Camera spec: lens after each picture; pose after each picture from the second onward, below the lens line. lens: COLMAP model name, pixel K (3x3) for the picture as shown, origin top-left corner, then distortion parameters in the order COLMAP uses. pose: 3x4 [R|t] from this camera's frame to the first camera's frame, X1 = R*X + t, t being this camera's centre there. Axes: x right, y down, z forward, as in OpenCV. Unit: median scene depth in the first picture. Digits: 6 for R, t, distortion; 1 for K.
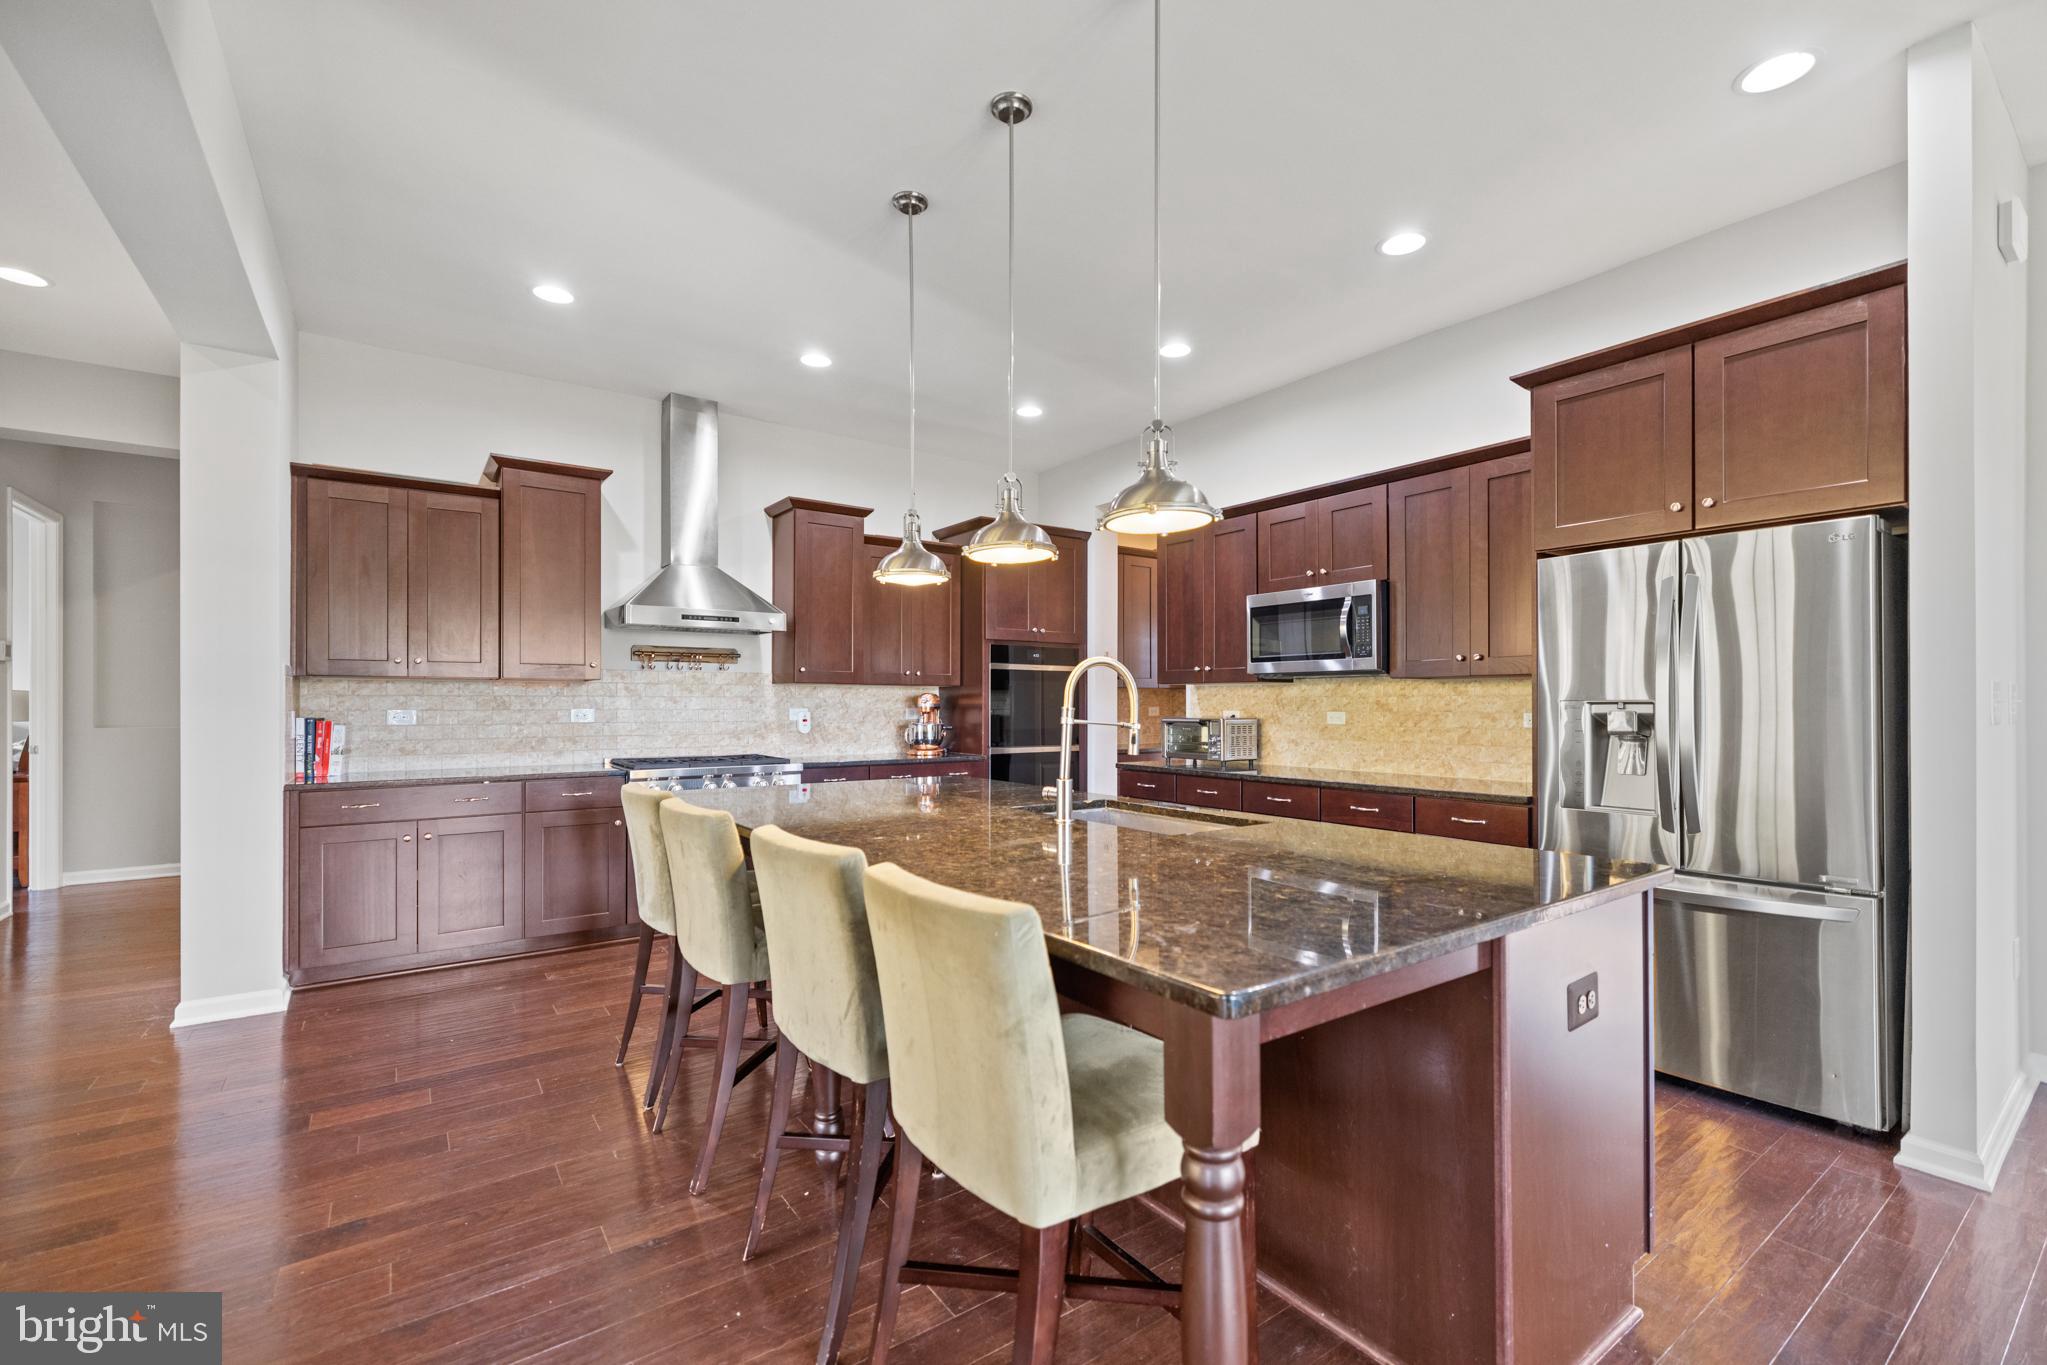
lens RADIAL K [[865.0, 0, 1027.0], [0, 865.0, 699.4], [0, 0, 1]] dist [0.002589, -0.000539]
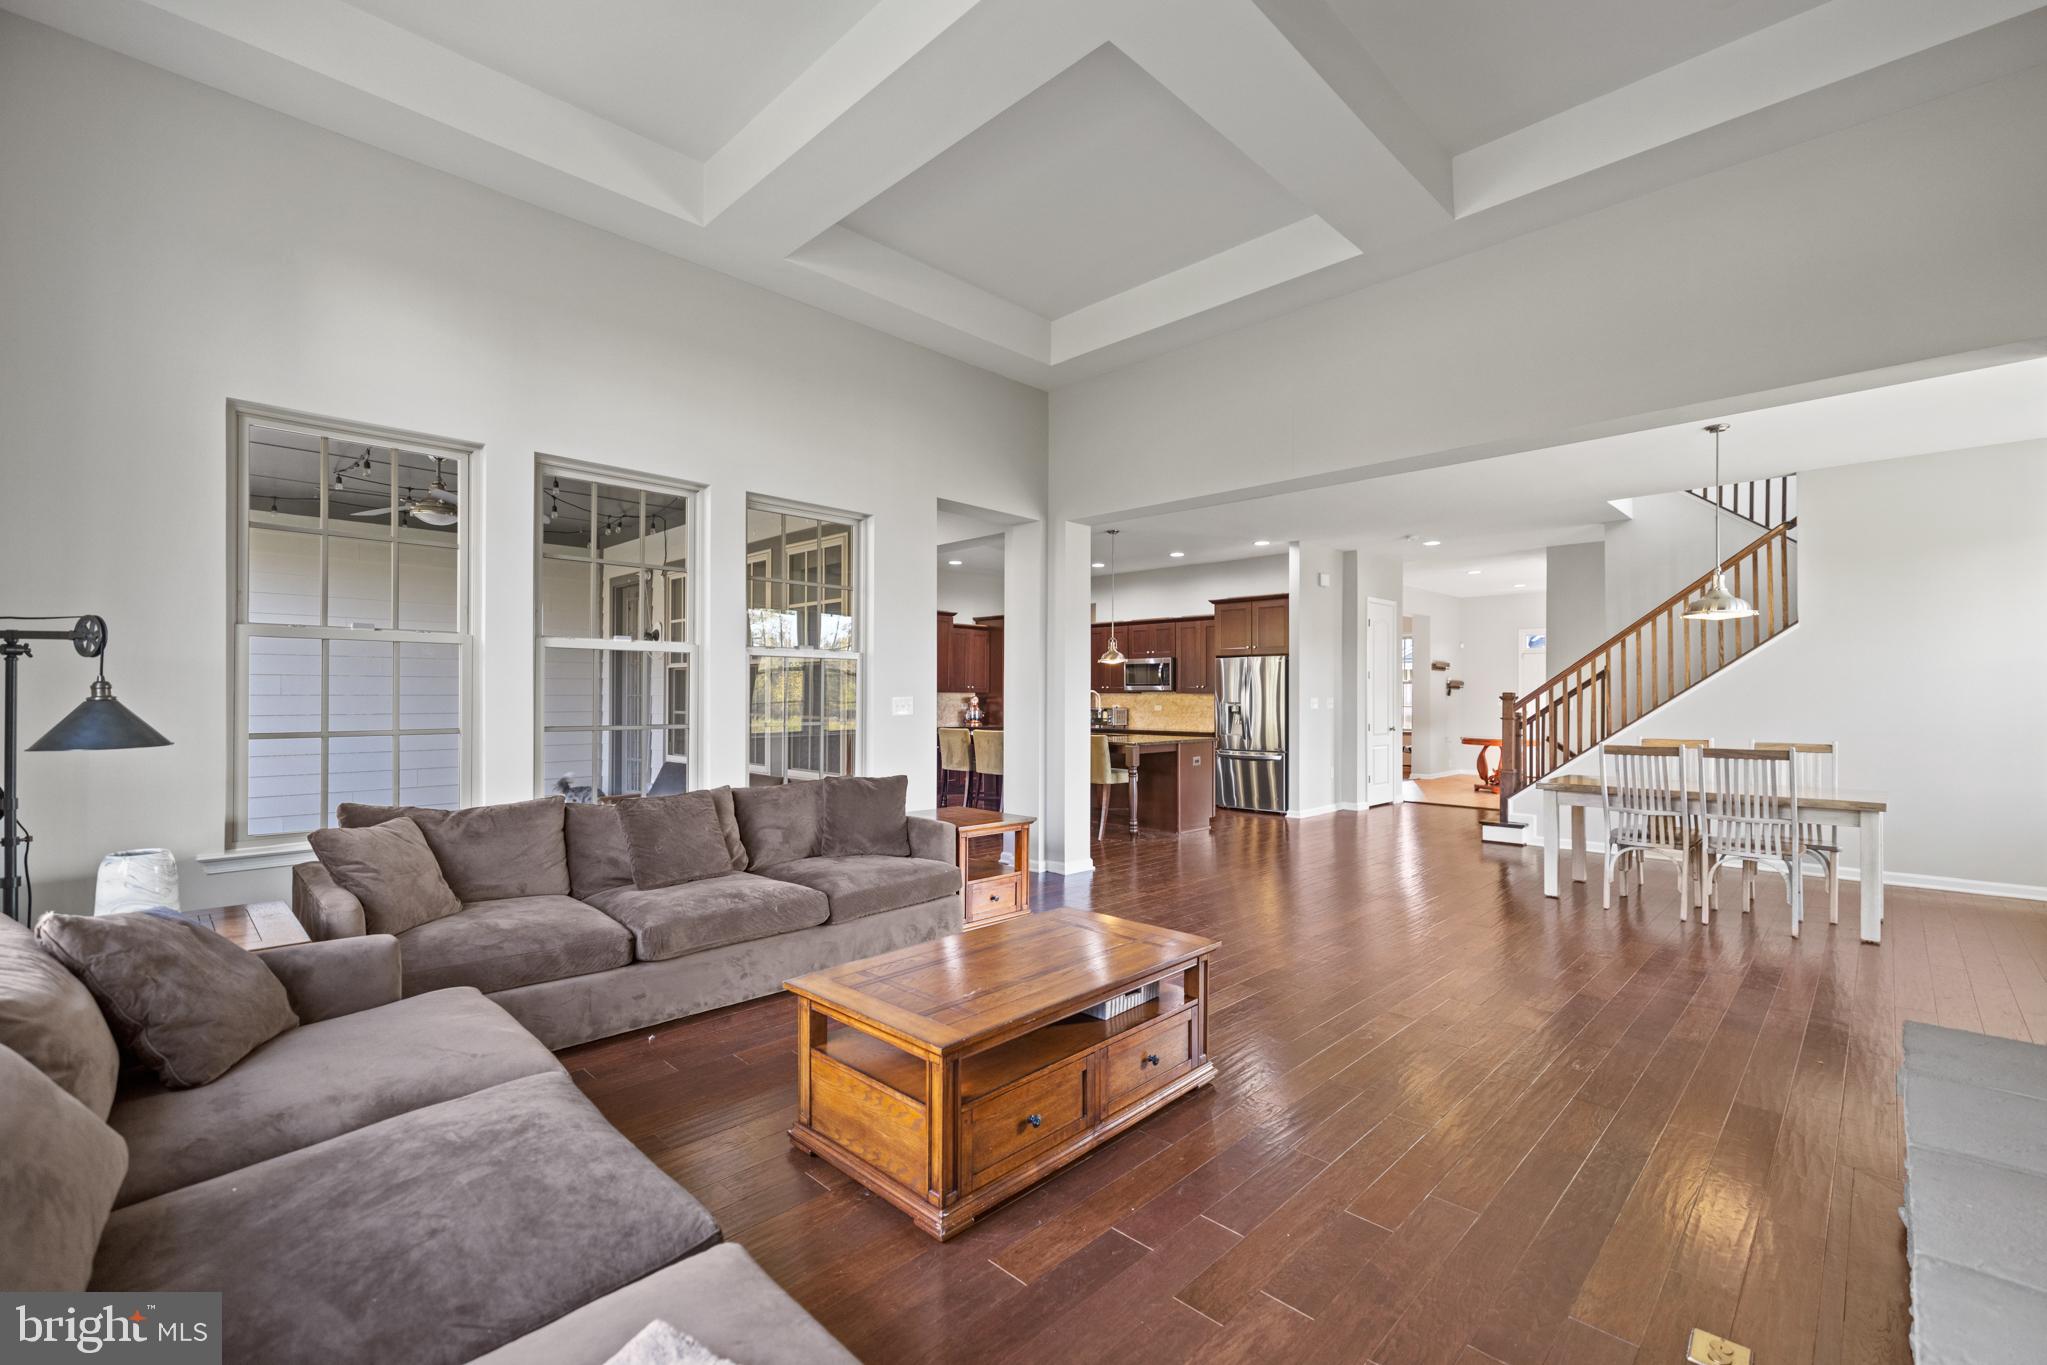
lens RADIAL K [[865.0, 0, 1025.5], [0, 865.0, 685.9], [0, 0, 1]] dist [0.002589, -0.000539]
pose [[0.985168, 0.003888, 0.171546, -0.450219], [-0.002911, 0.999978, -0.005948, -0.026015], [-0.171566, 0.005360, 0.985158, -1.399947]]
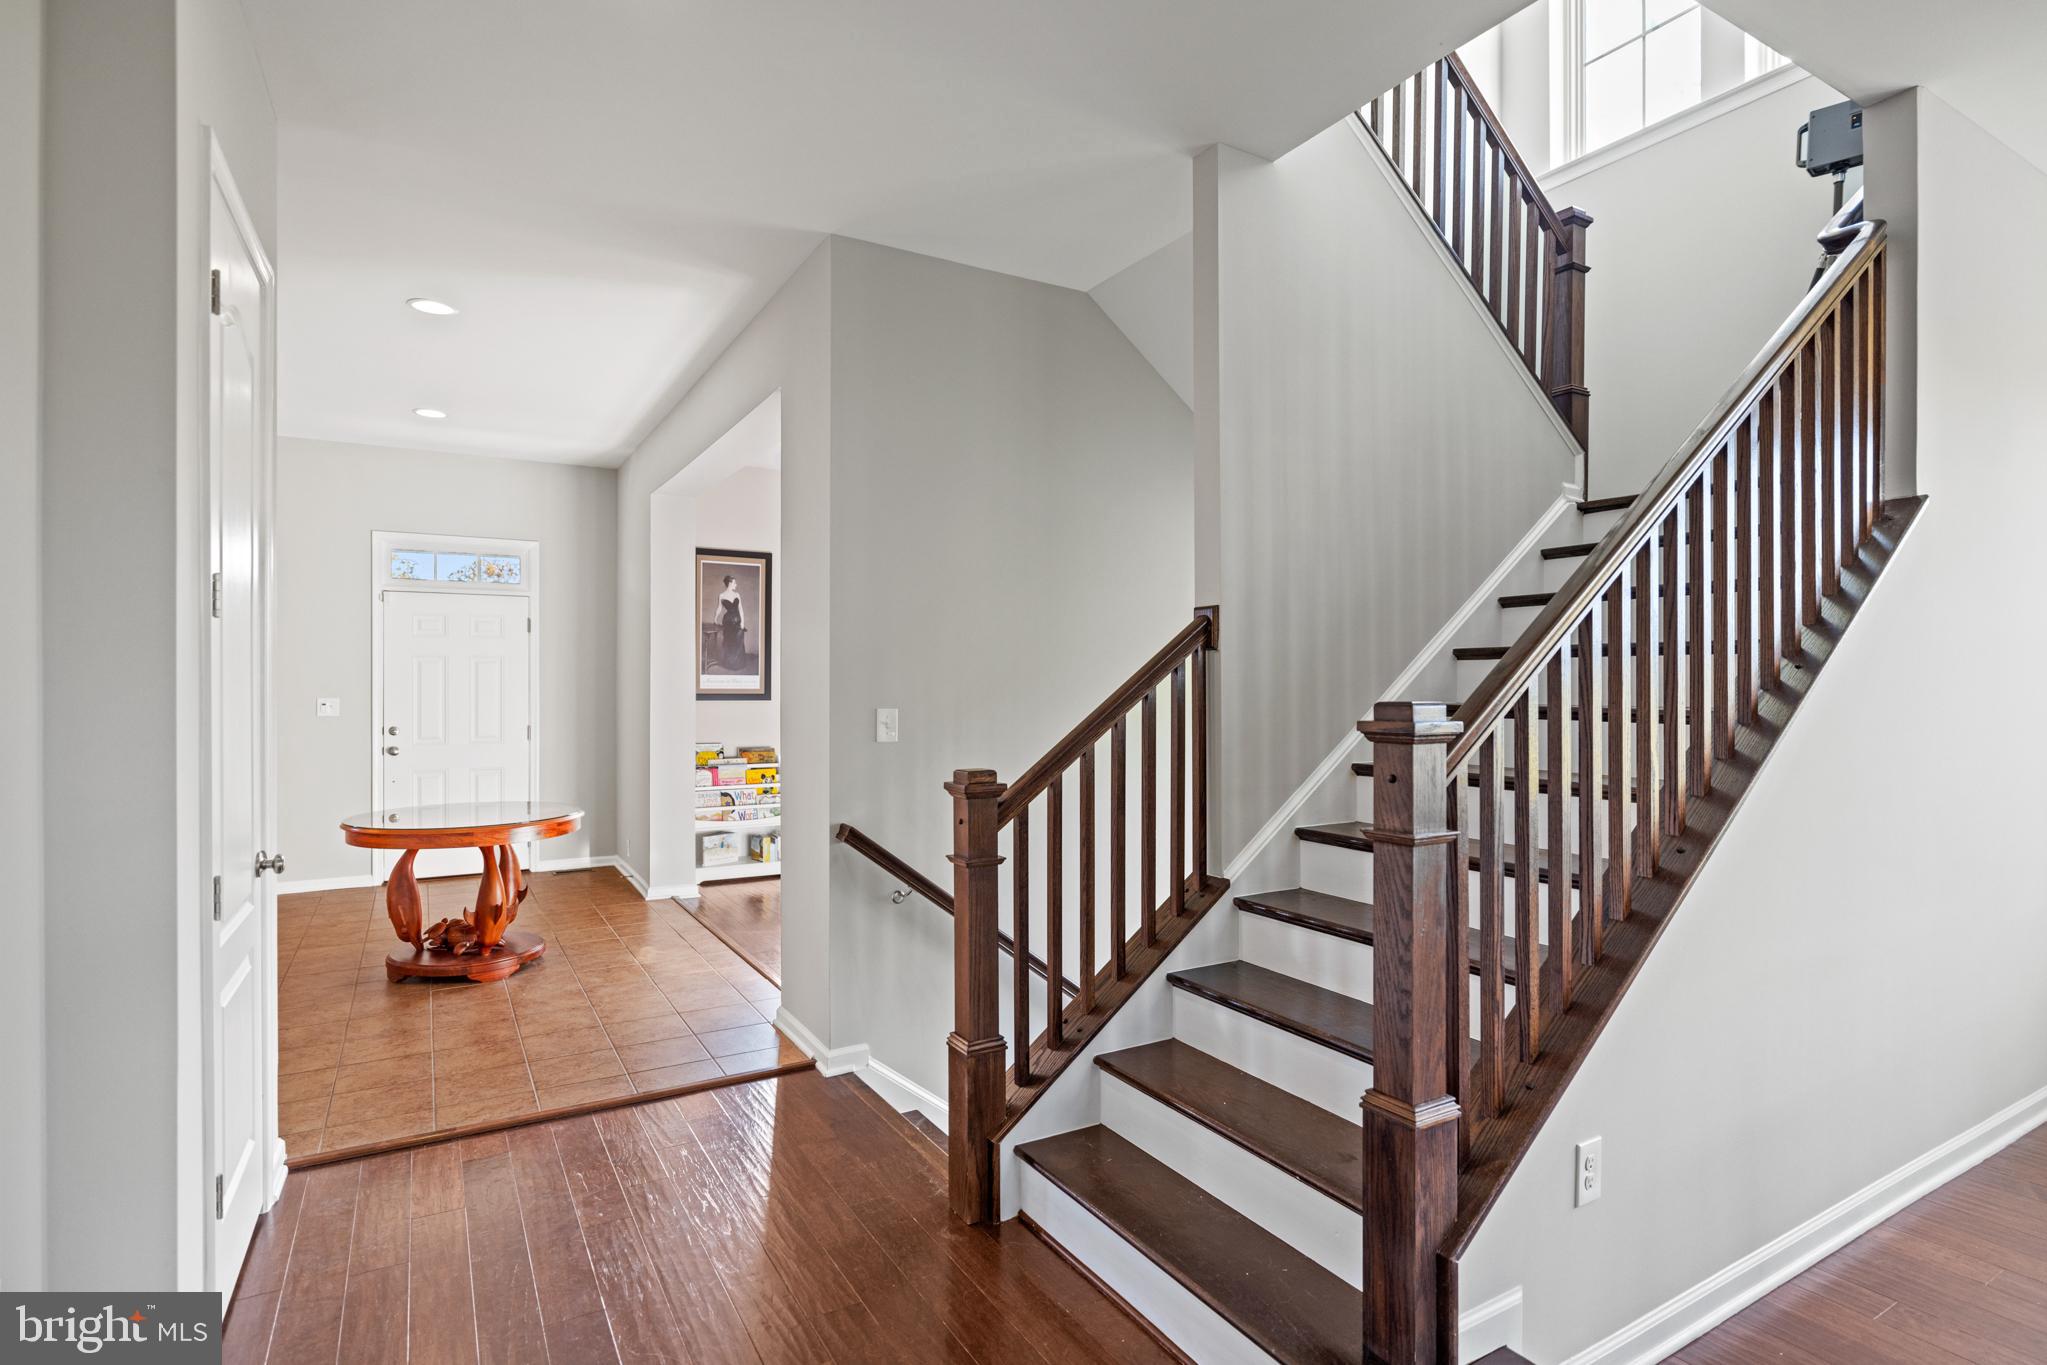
lens RADIAL K [[1027.2, 0, 1022.8], [0, 1027.2, 687.6], [0, 0, 1]] dist [-0.004846, 0.003607]
pose [[0.093966, -0.006895, 0.995552, 0.376458], [-0.002415, 0.999971, 0.007153, -0.032534], [-0.995572, -0.003076, 0.093947, 0.228015]]
